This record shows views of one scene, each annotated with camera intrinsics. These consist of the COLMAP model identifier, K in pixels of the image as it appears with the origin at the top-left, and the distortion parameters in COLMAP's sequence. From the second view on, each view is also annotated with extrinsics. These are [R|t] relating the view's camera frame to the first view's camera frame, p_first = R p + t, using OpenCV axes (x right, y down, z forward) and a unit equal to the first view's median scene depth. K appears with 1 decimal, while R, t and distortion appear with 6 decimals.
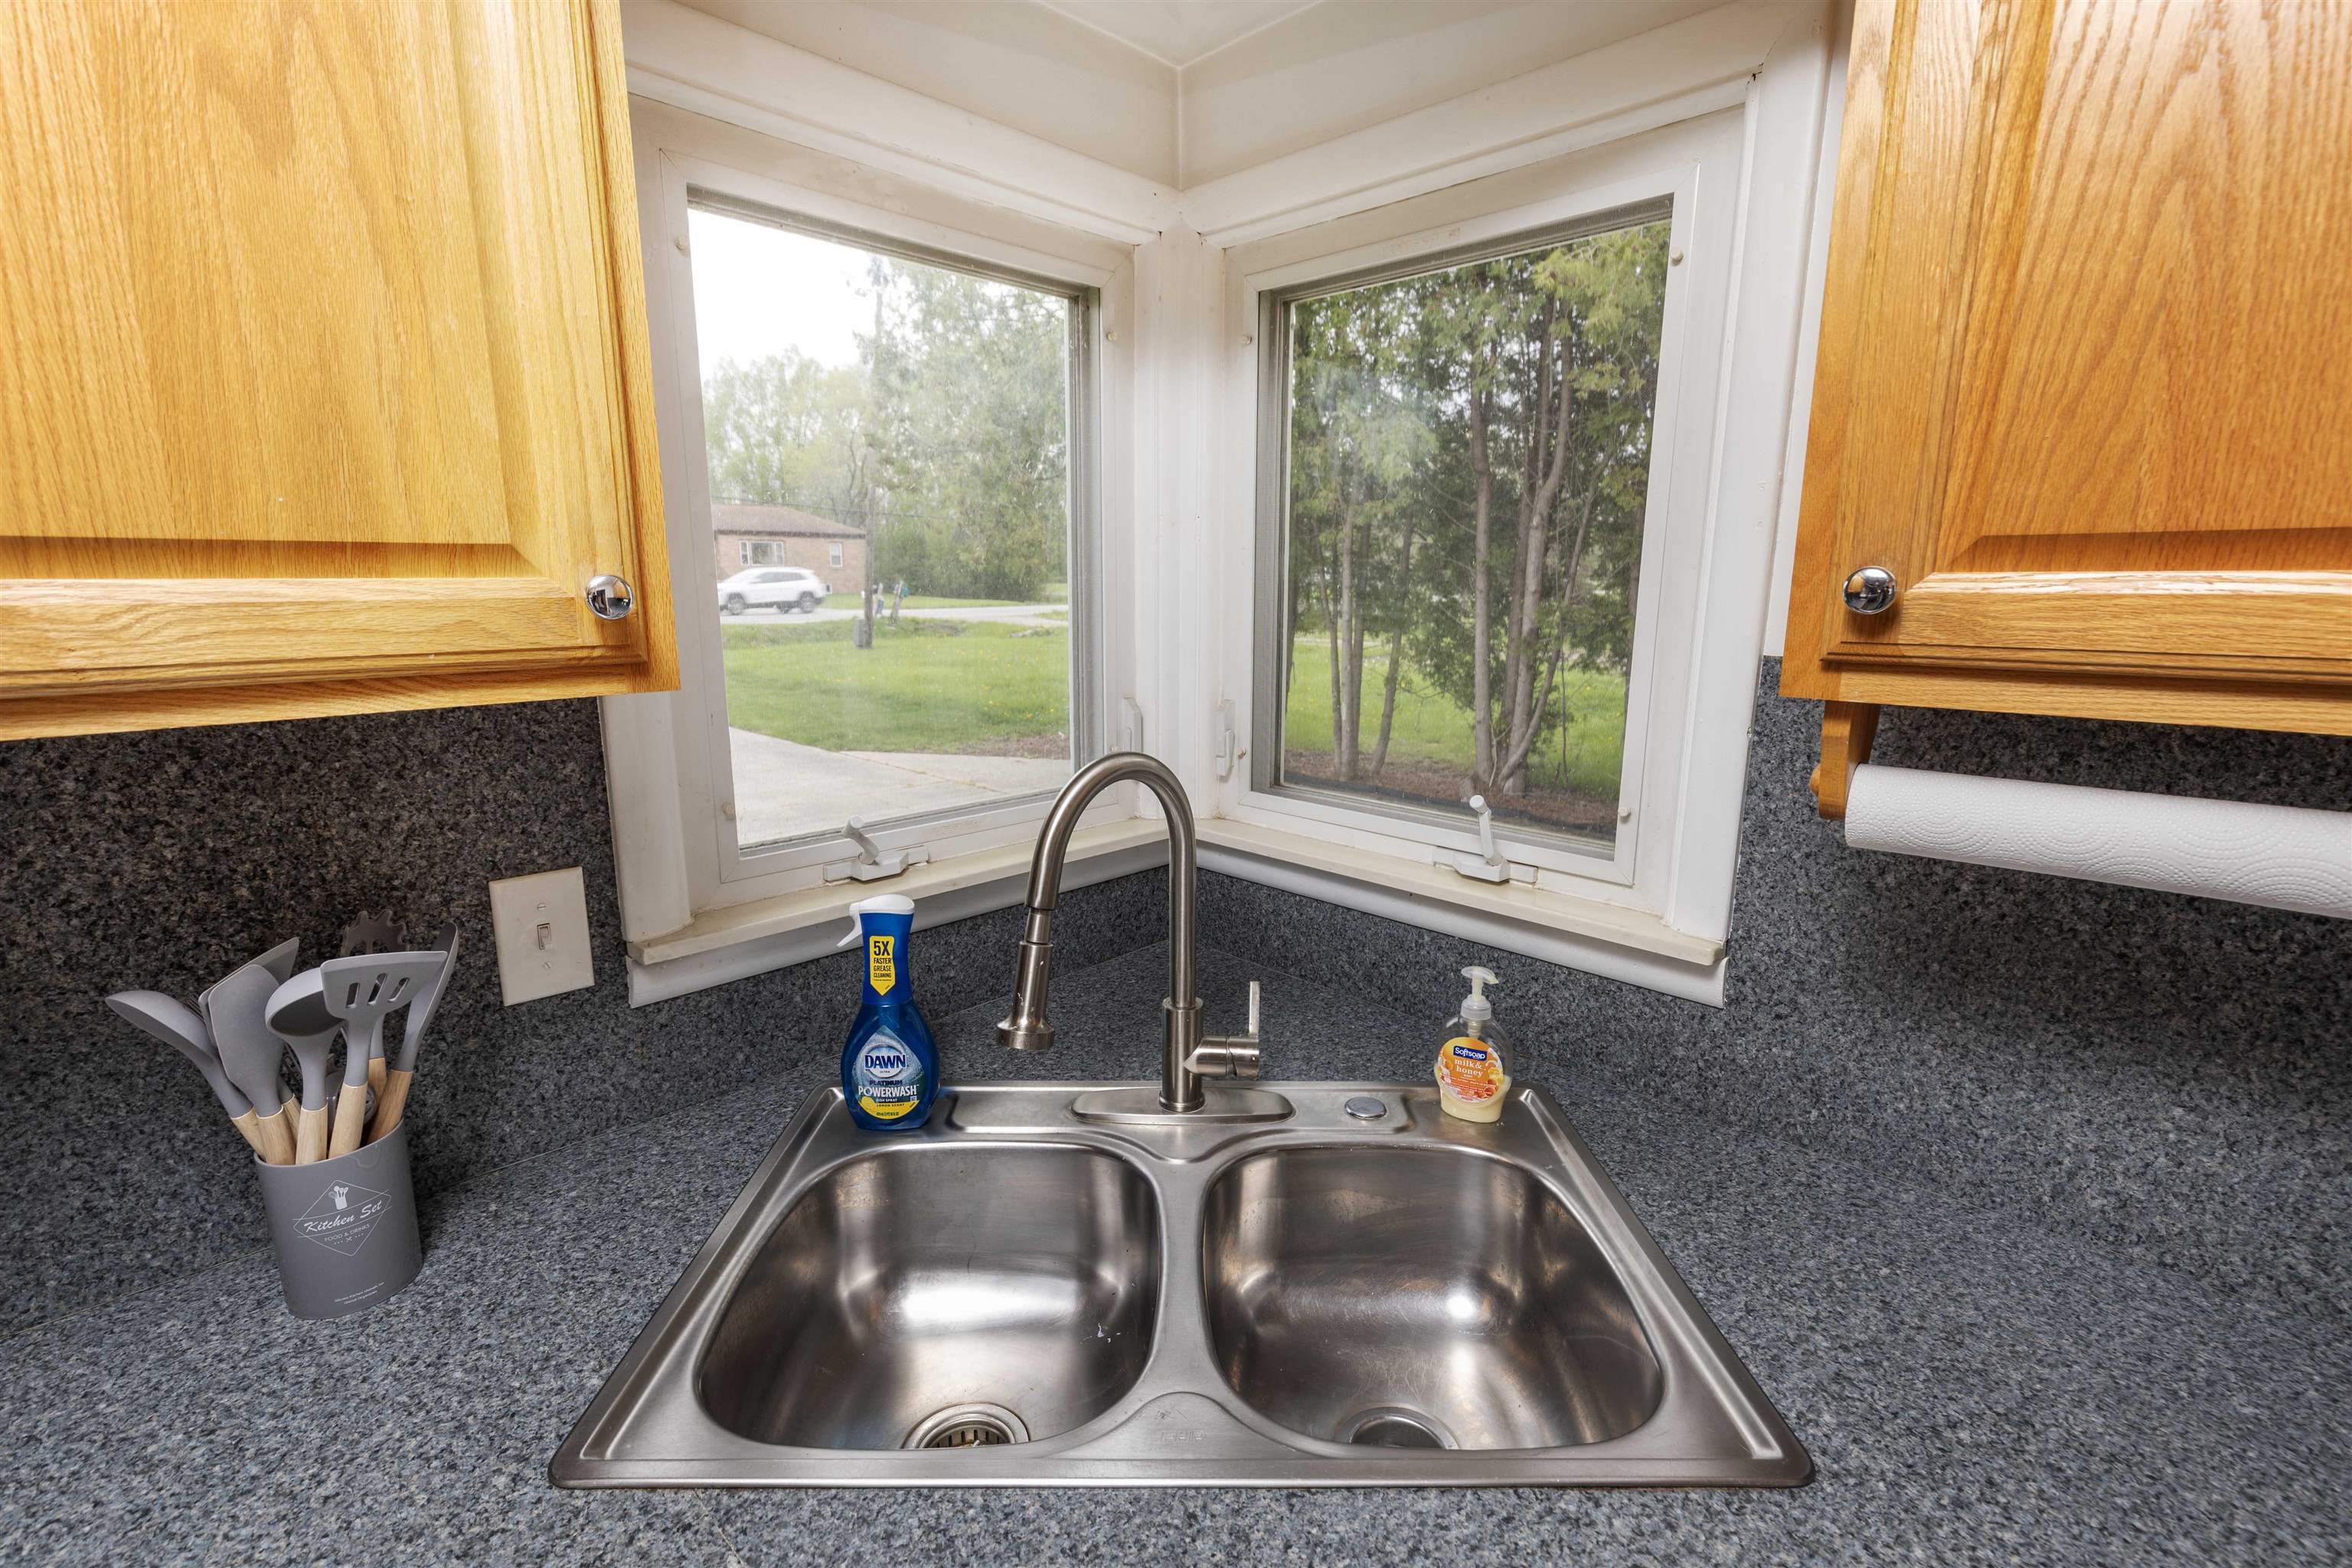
lens RADIAL K [[1072.6, 0, 1183.4], [0, 1072.6, 788.3], [0, 0, 1]] dist [0.004055, 0.001003]
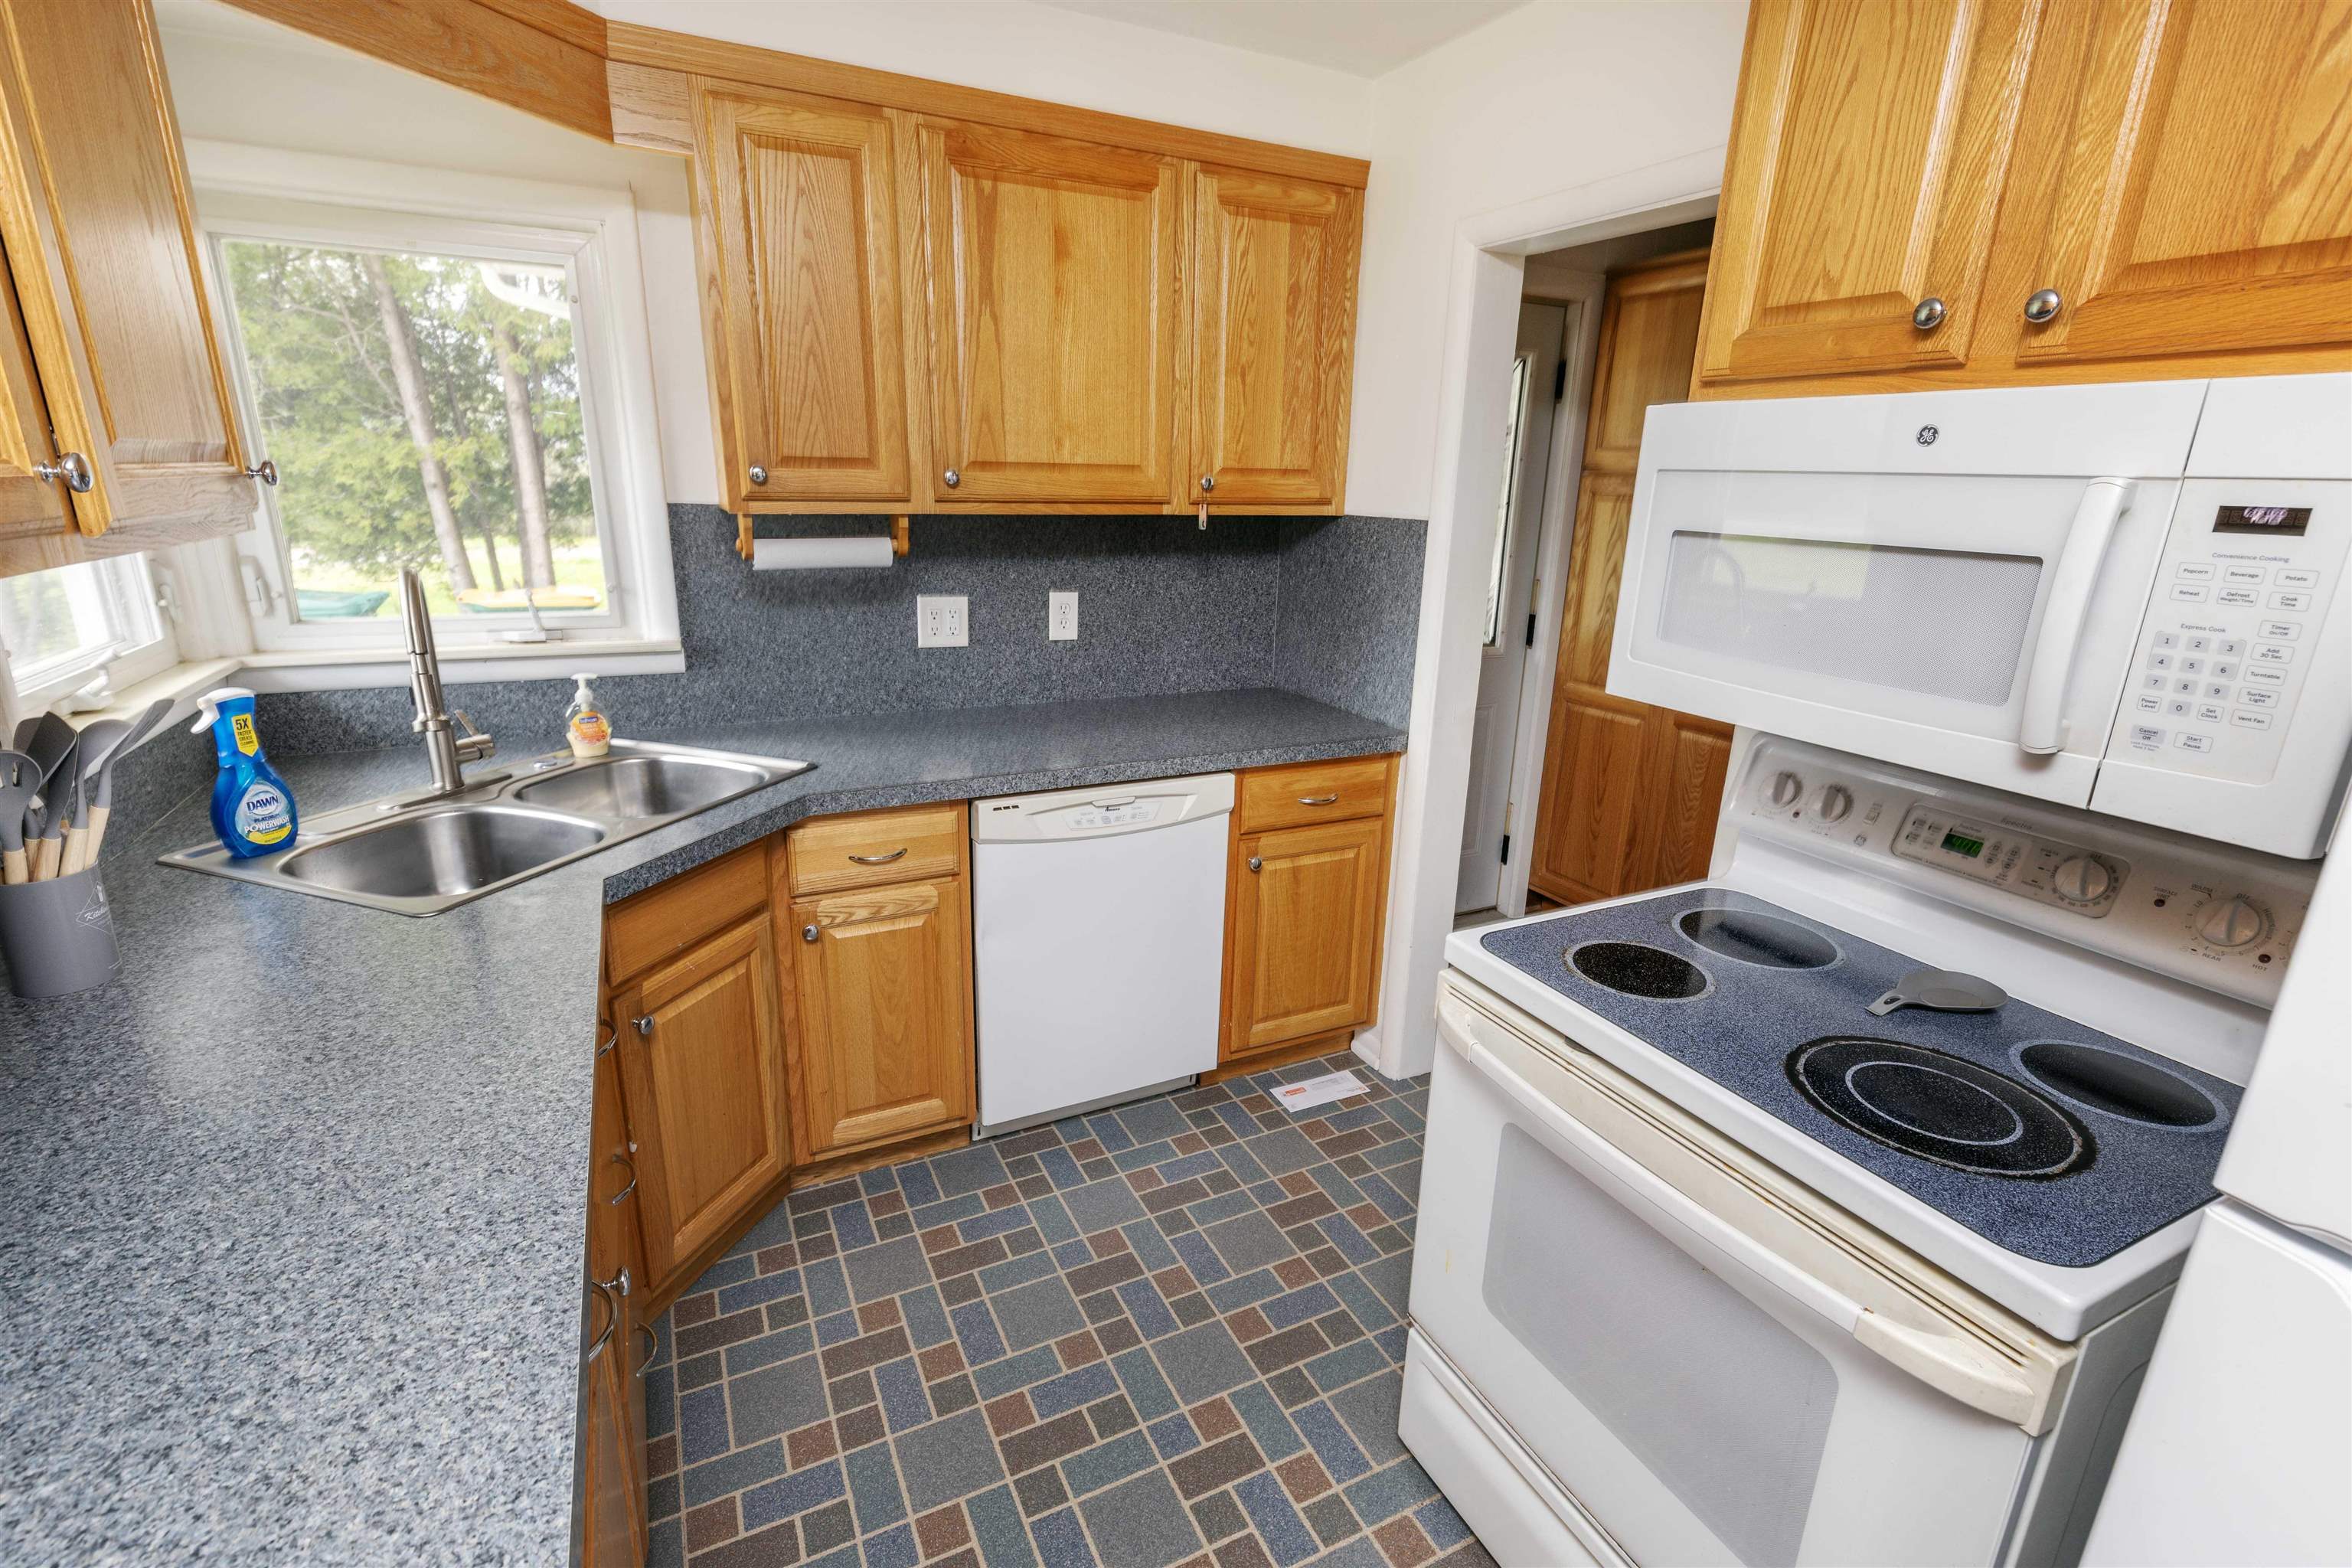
lens RADIAL K [[1072.6, 0, 1167.6], [0, 1072.6, 794.2], [0, 0, 1]] dist [0.004055, 0.001003]
pose [[0.336840, -0.266286, 0.903123, -1.249796], [0.159749, 0.961431, 0.223897, 0.120524], [-0.927911, 0.068856, 0.366387, -0.704855]]
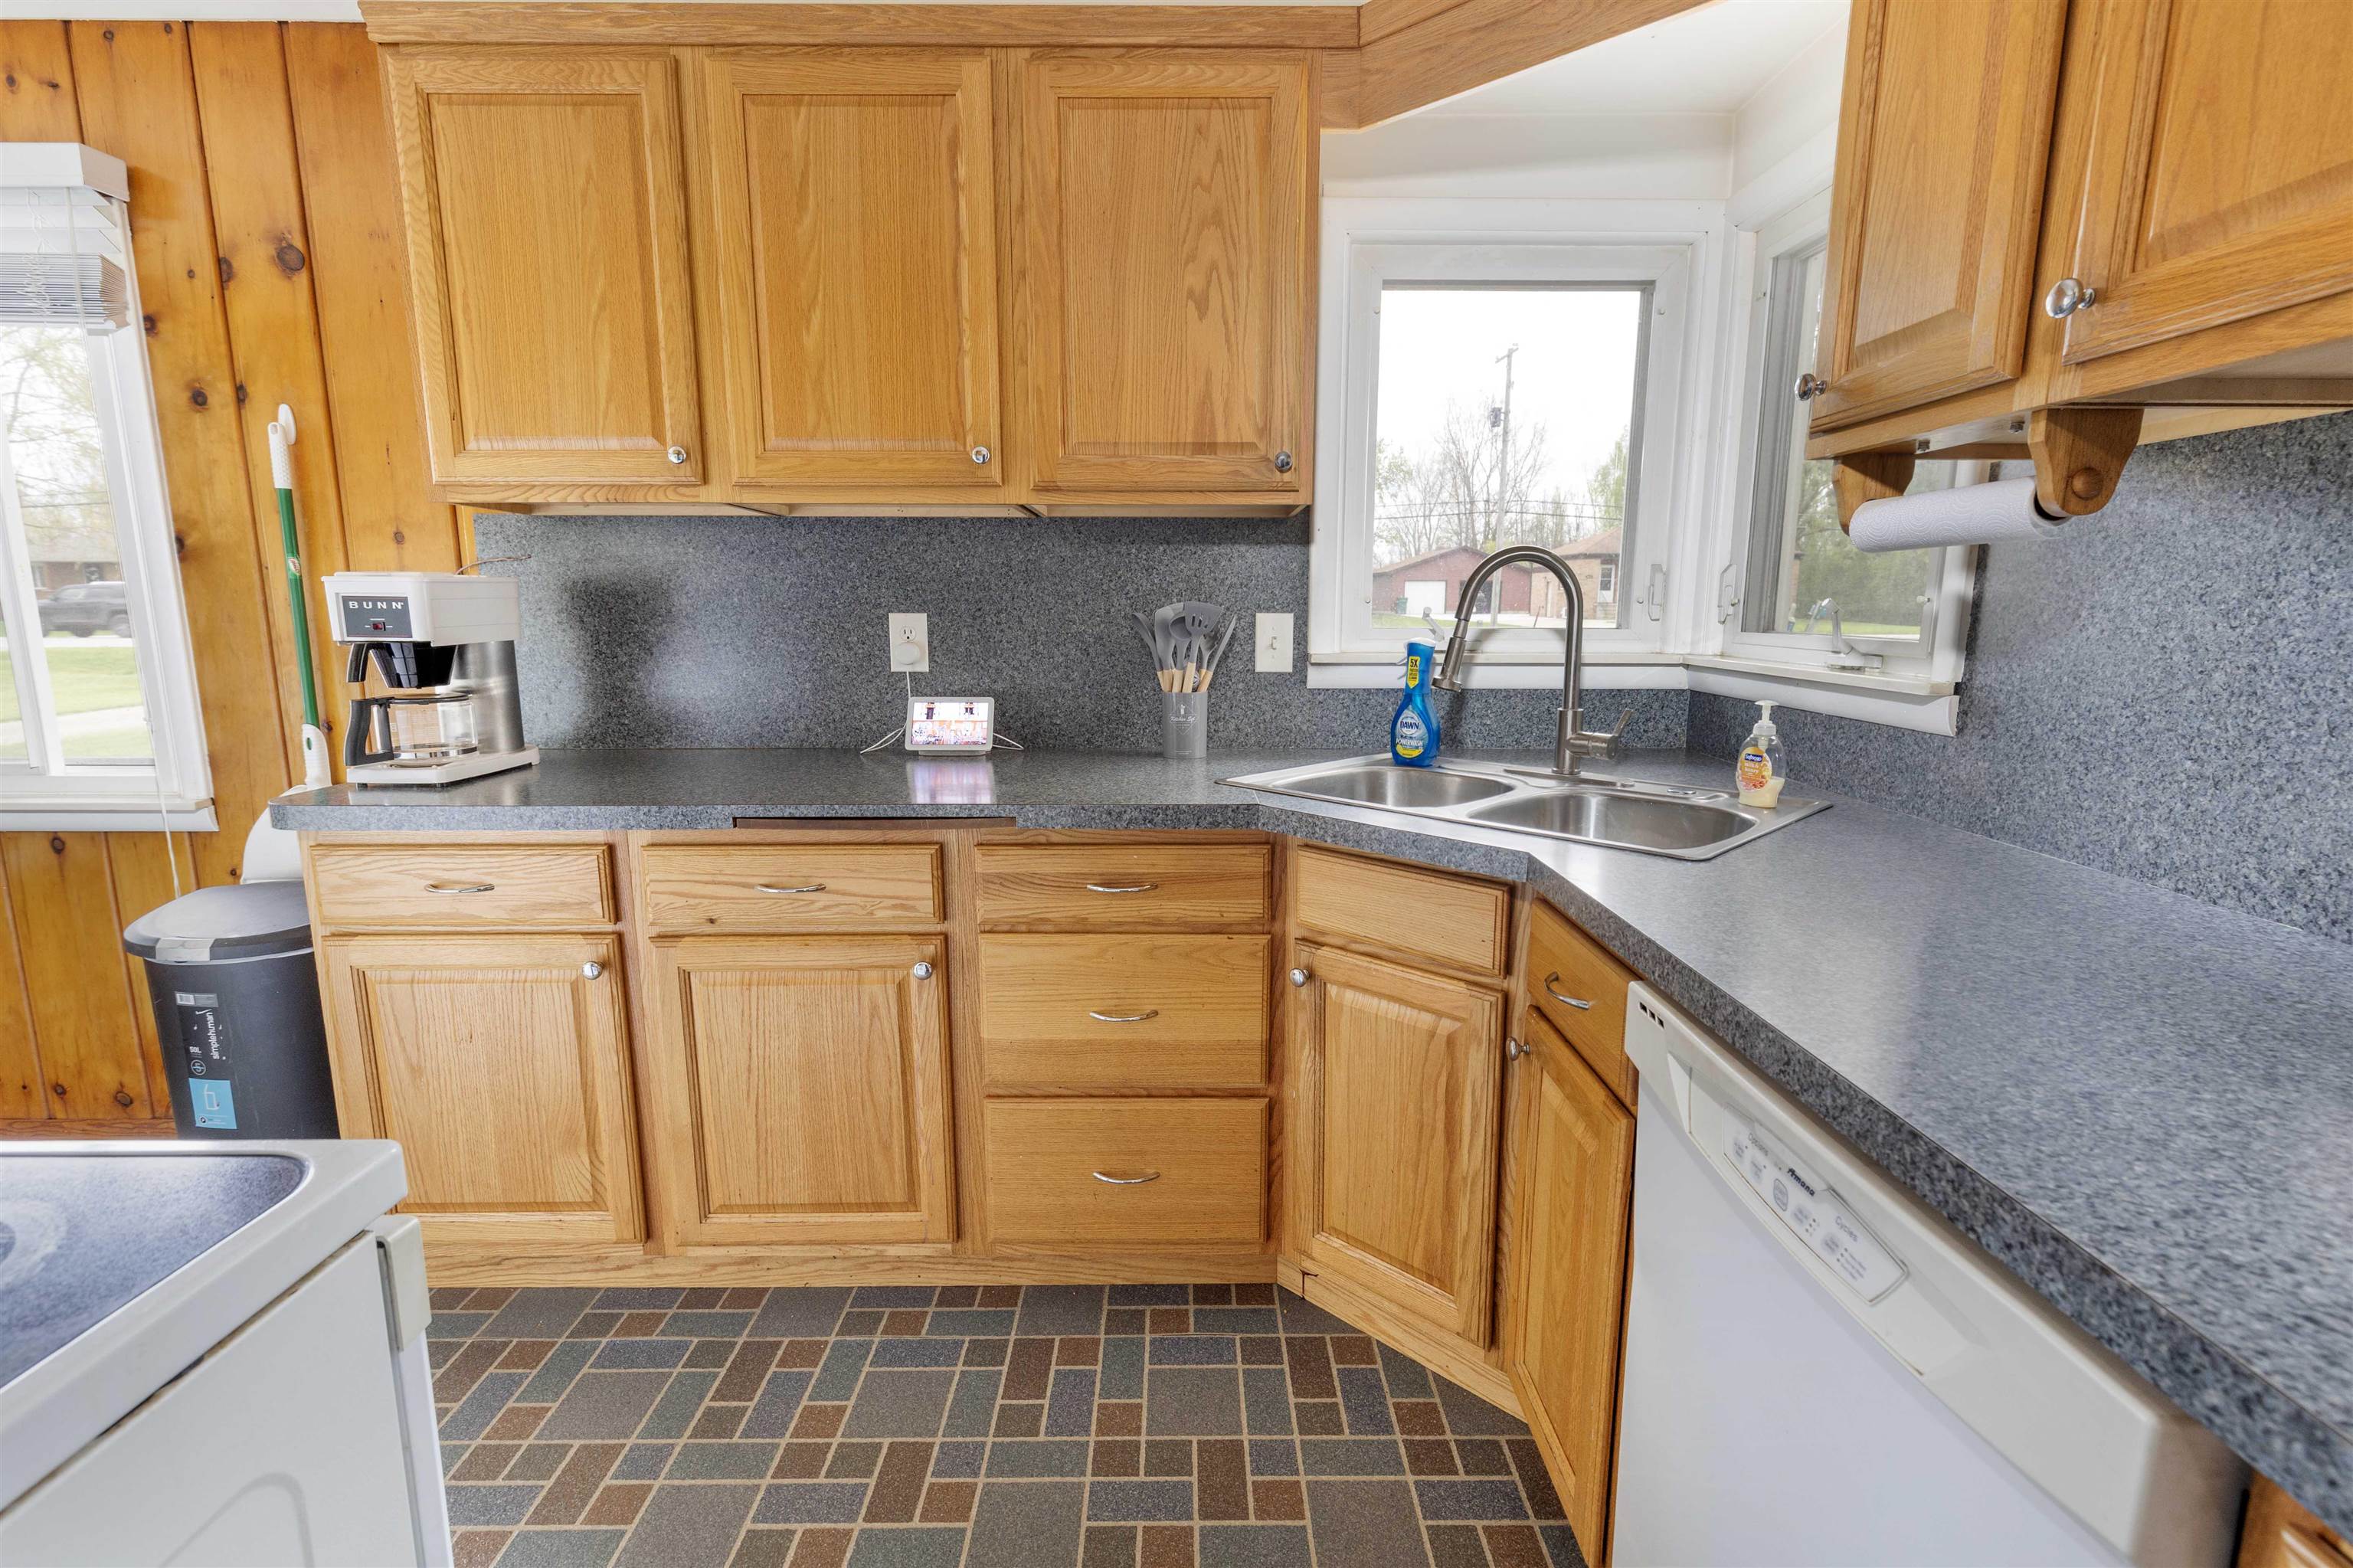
lens RADIAL K [[1073.1, 0, 1173.5], [0, 1073.1, 785.6], [0, 0, 1]] dist [0.004055, 0.001003]
pose [[0.698946, 0.121296, -0.704813, 0.822348], [-0.138322, 0.989831, 0.033176, 0.377222], [0.701670, 0.074303, 0.708617, -0.655477]]
